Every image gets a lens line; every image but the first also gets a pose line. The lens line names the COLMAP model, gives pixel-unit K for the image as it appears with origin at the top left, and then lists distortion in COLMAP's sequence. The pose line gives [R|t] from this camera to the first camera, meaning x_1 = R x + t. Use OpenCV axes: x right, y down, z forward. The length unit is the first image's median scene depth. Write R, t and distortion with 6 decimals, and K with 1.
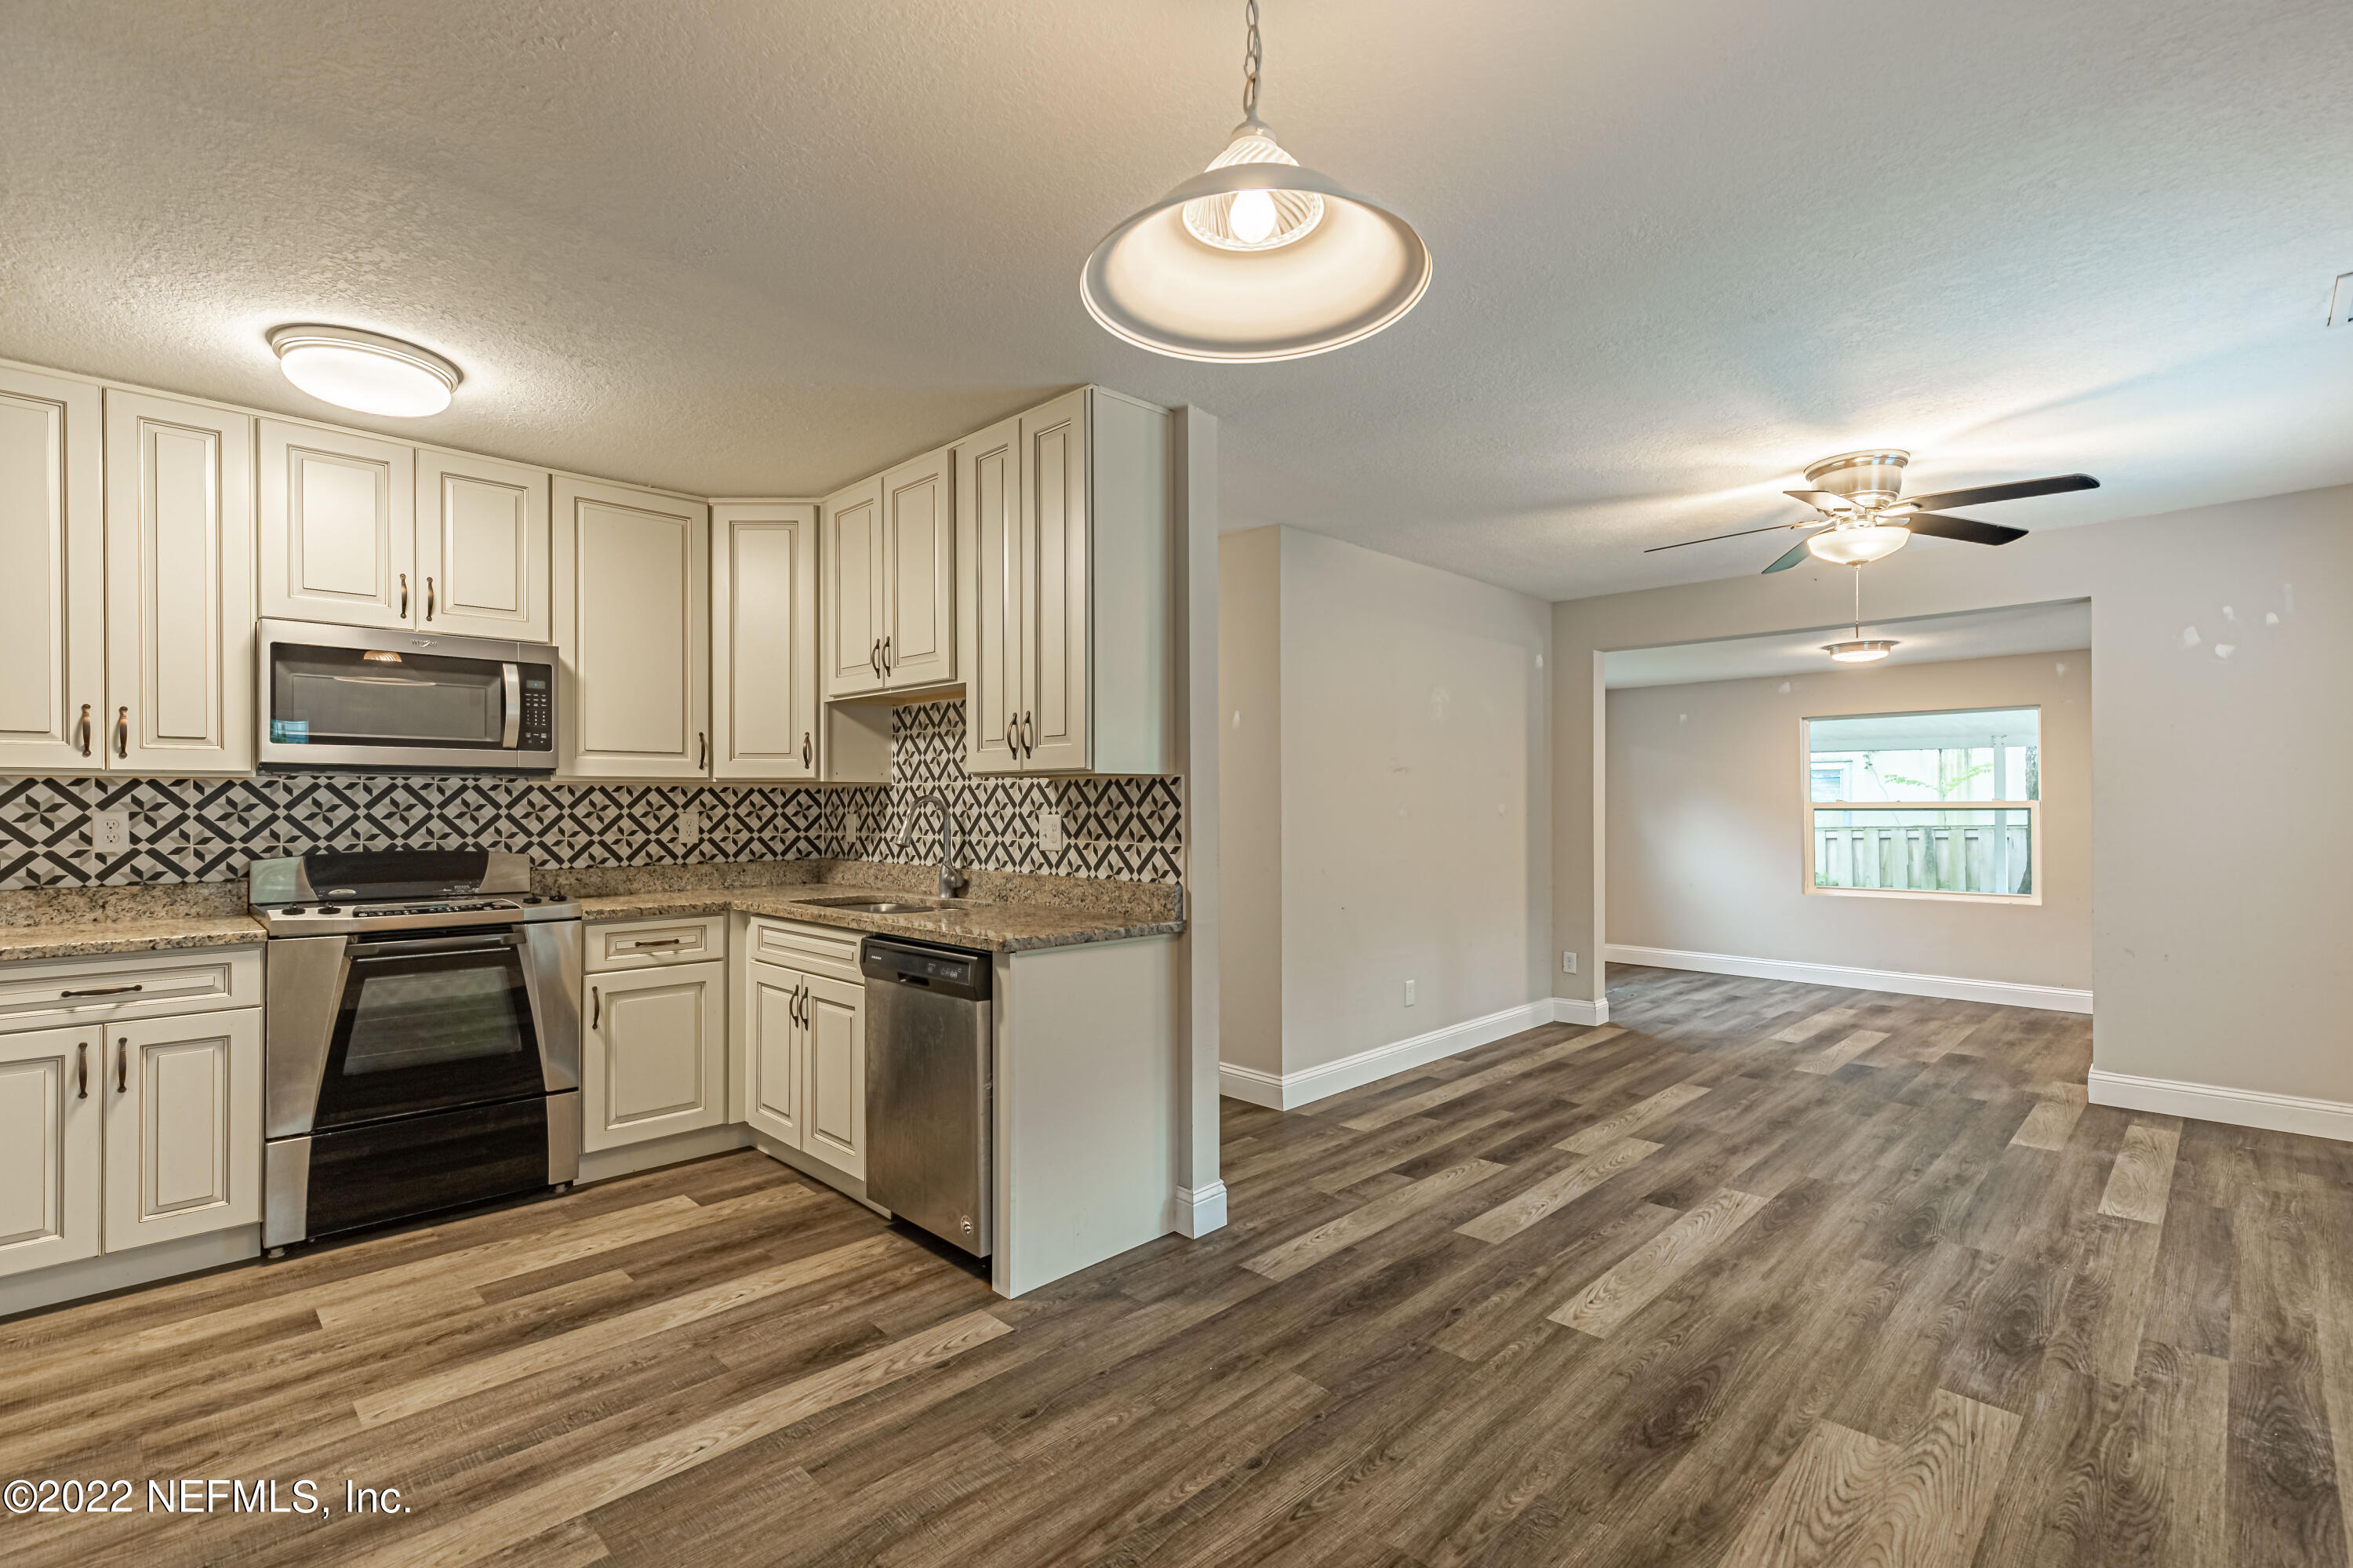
lens RADIAL K [[1067.4, 0, 1180.5], [0, 1067.4, 801.9], [0, 0, 1]] dist [0.006855, 0.000161]
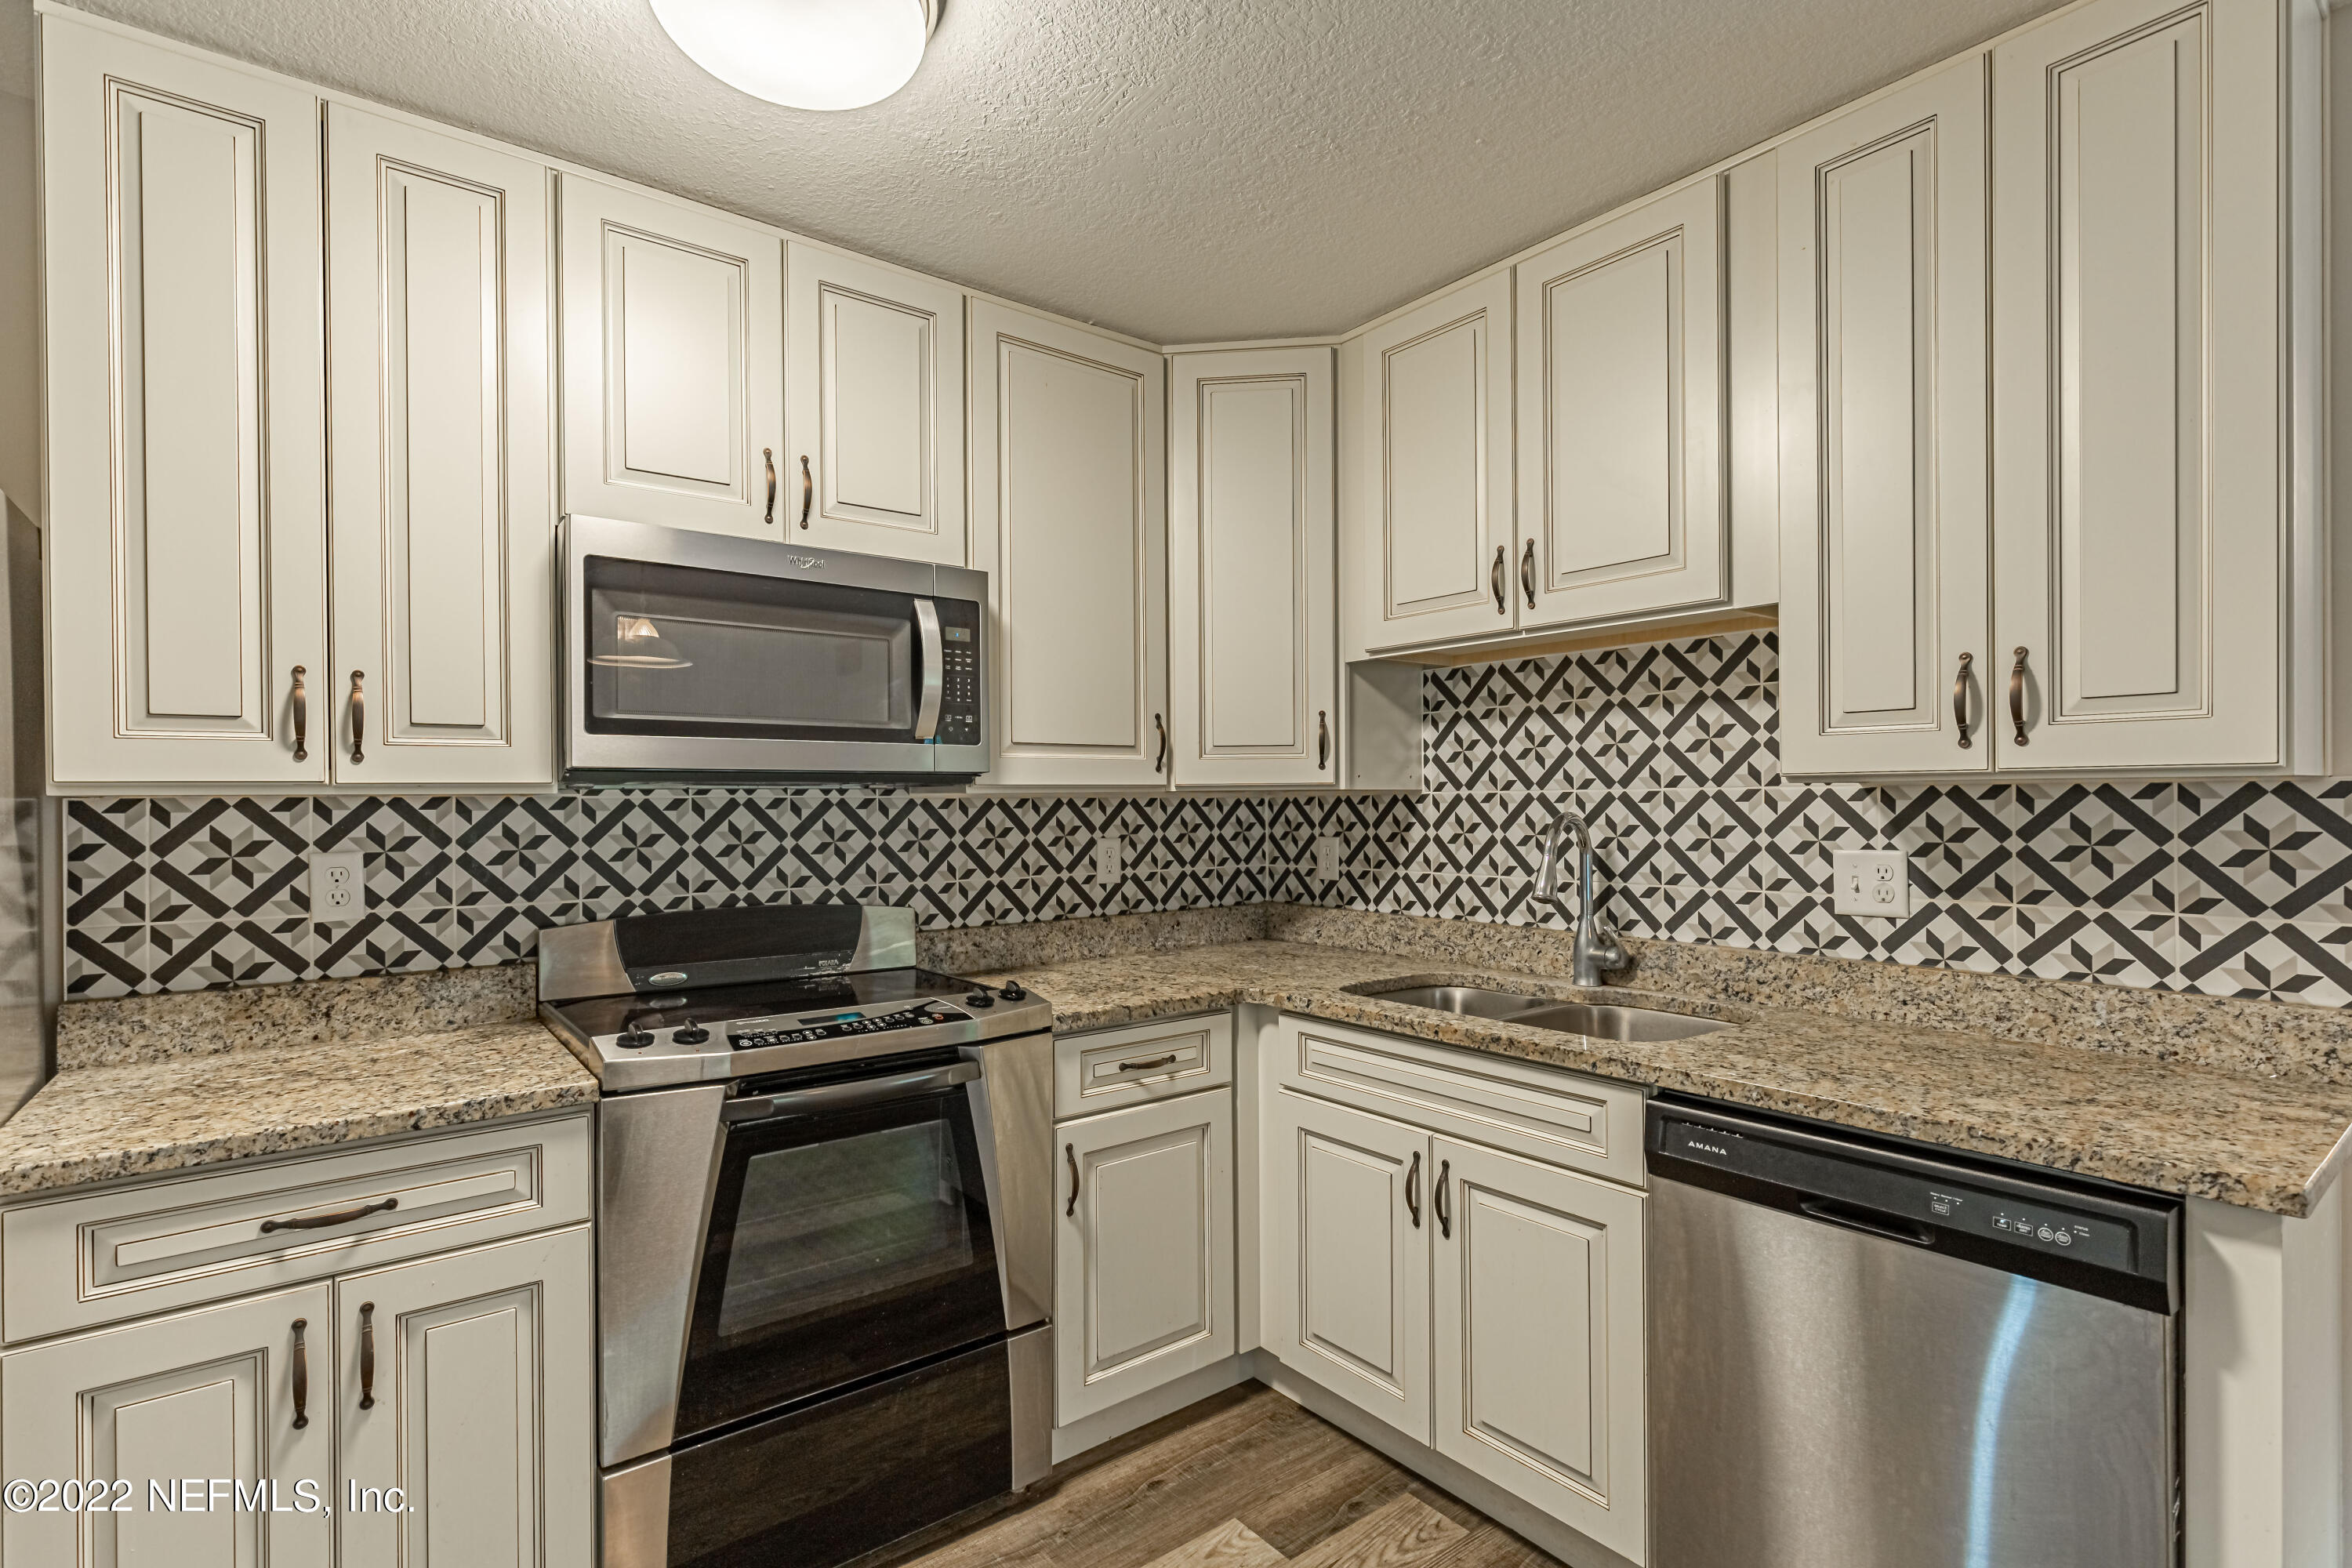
lens RADIAL K [[1105.1, 0, 1179.1], [0, 1105.1, 803.1], [0, 0, 1]] dist [-0.002924, -0.000183]
pose [[0.992411, -0.005430, -0.122842, -0.413430], [0.005881, 0.999977, 0.003306, -0.016318], [0.122821, -0.004004, 0.992421, 0.407839]]
